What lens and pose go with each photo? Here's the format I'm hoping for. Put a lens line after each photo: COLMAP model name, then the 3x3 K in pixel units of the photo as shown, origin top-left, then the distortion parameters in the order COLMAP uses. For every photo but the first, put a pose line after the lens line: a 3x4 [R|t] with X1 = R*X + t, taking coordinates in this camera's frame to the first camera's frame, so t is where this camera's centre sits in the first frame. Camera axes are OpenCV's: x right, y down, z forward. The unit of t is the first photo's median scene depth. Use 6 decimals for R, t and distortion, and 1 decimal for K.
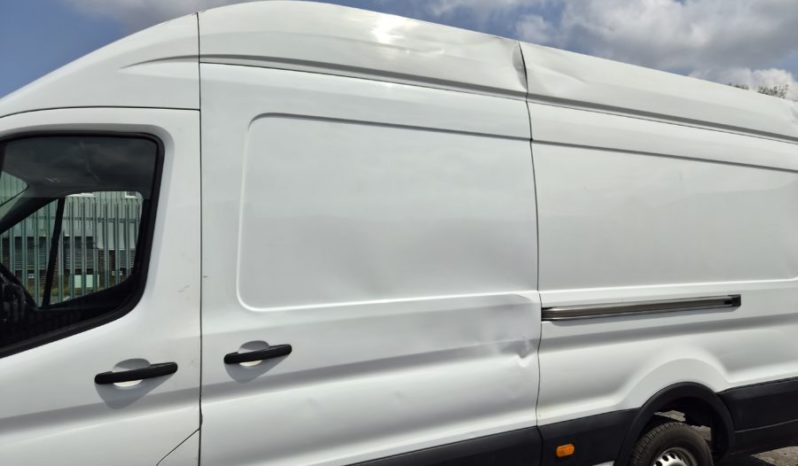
lens RADIAL K [[546.5, 0, 406.6], [0, 546.5, 243.6], [0, 0, 1]] dist [0.049370, -0.045507]
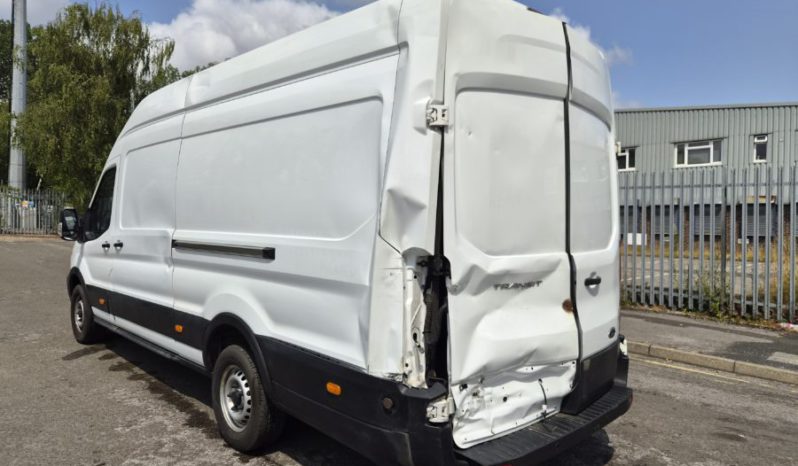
lens RADIAL K [[548.9, 0, 399.0], [0, 548.9, 233.0], [0, 0, 1]] dist [0.046841, -0.051514]
pose [[0.292451, 0.035969, -0.955604, 1.639746], [-0.000510, 0.999298, 0.037457, 0.027034], [0.956280, -0.010467, 0.292264, 0.929955]]
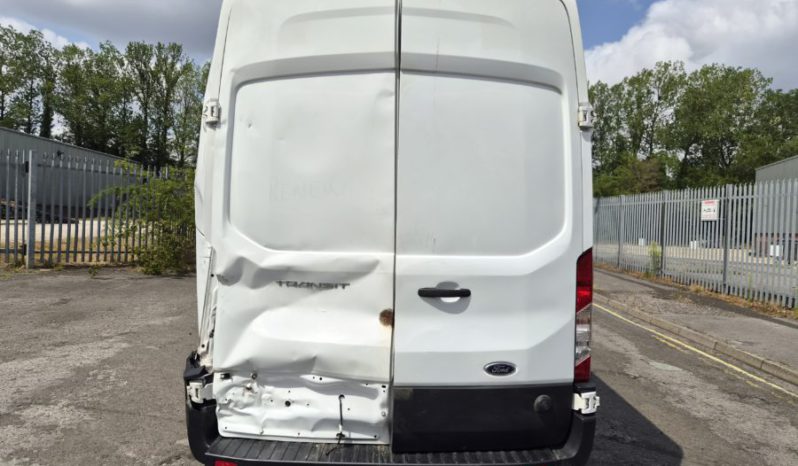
lens RADIAL K [[546.5, 0, 406.6], [0, 546.5, 243.6], [0, 0, 1]] dist [0.049370, -0.045507]
pose [[-0.465556, 0.025098, -0.884662, 1.503035], [-0.006872, 0.999465, 0.031971, 0.056320], [0.884991, 0.020964, -0.465135, 1.849130]]
